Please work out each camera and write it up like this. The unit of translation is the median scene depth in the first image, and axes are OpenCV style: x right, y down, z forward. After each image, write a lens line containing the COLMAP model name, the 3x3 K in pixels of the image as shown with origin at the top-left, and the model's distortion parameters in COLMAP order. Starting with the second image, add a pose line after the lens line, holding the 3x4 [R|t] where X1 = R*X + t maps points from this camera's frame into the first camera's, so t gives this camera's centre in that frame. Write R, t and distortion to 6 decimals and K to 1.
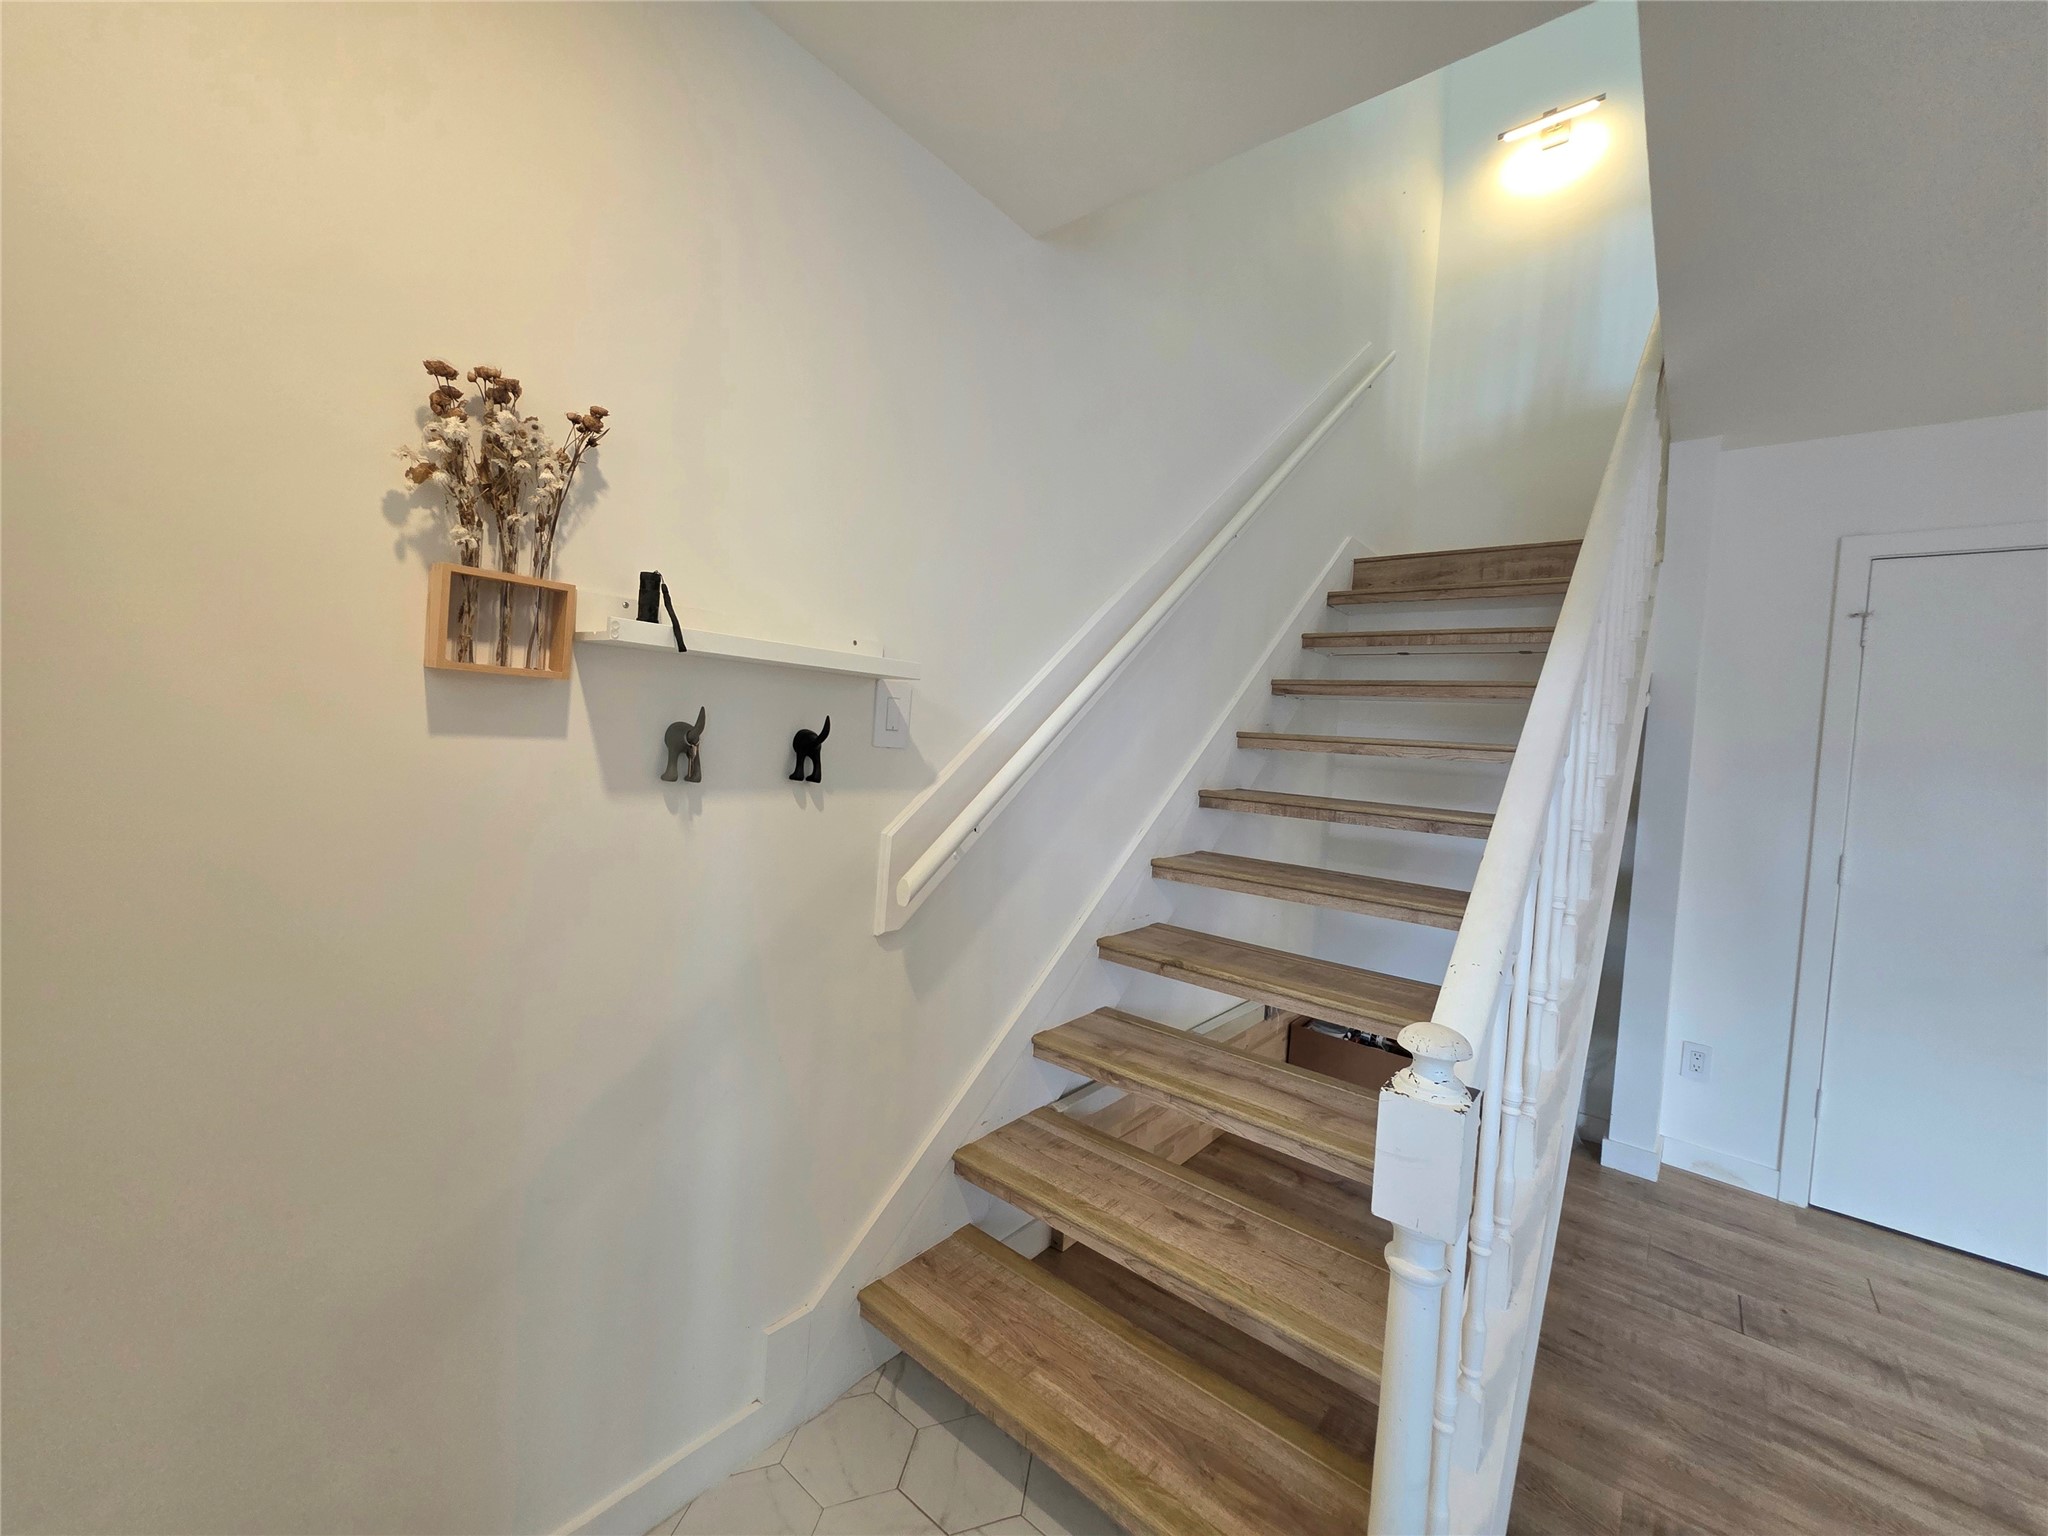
lens RADIAL K [[815.8, 0, 1028.0], [0, 815.8, 761.6], [0, 0, 1]] dist [-0.001004, -0.000142]
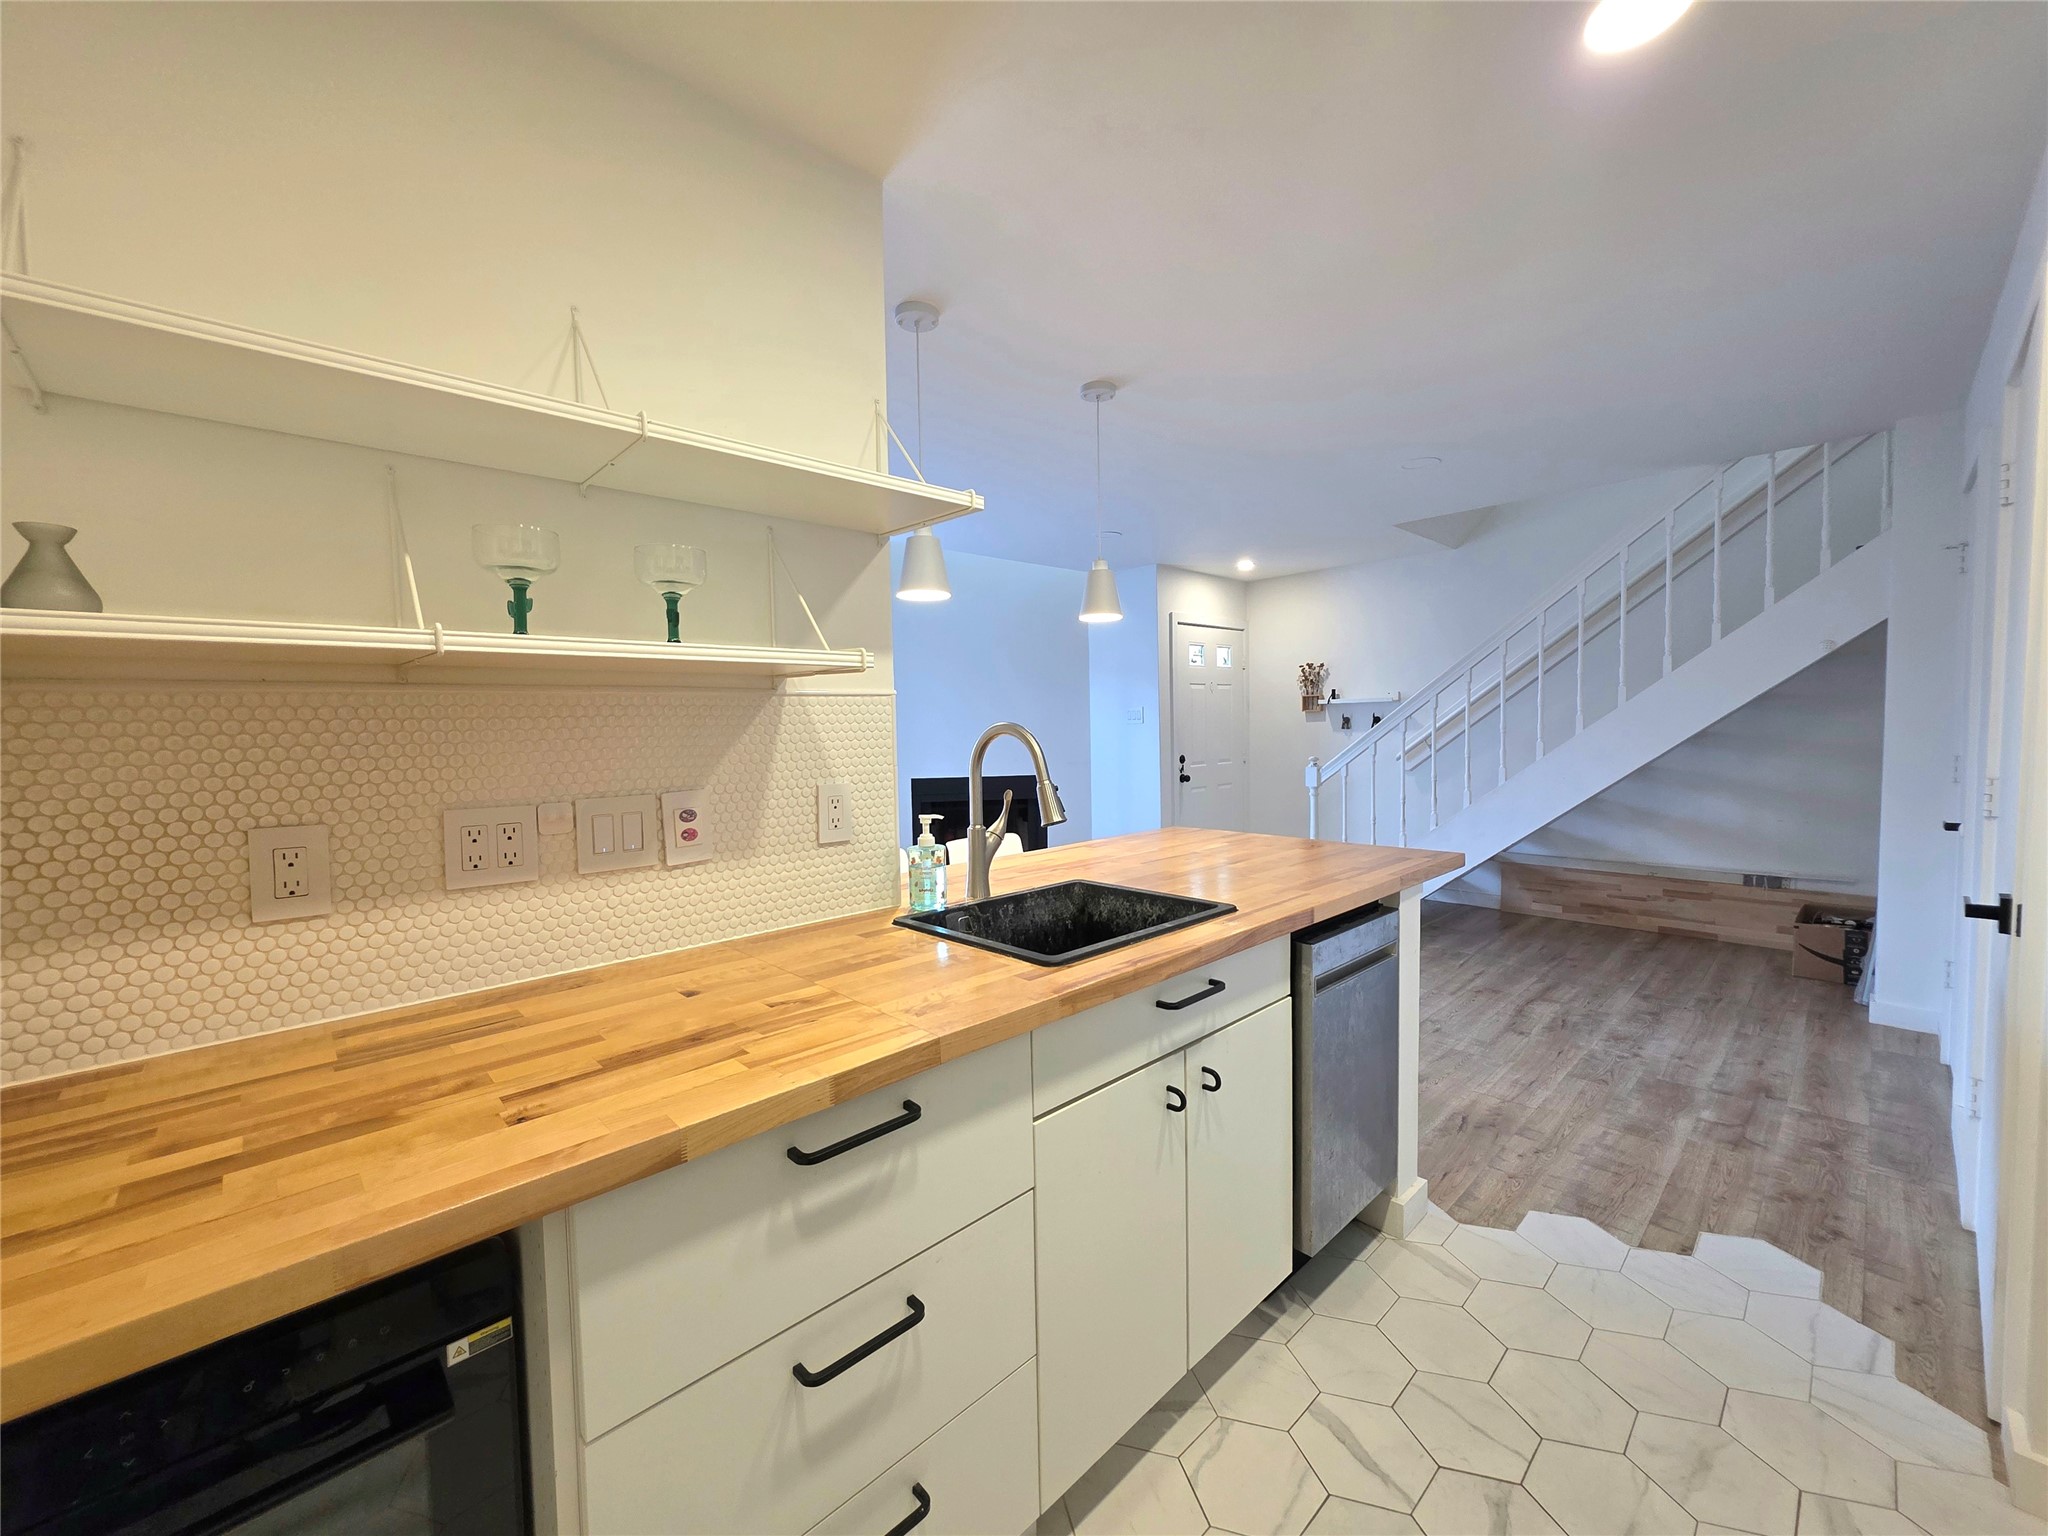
lens RADIAL K [[815.8, 0, 1028.0], [0, 815.8, 761.6], [0, 0, 1]] dist [-0.001004, -0.000142]
pose [[-0.115637, -0.017002, -0.993146, 4.660161], [-0.020455, 0.999682, -0.014732, 0.333176], [0.993081, 0.018612, -0.115949, -0.329614]]
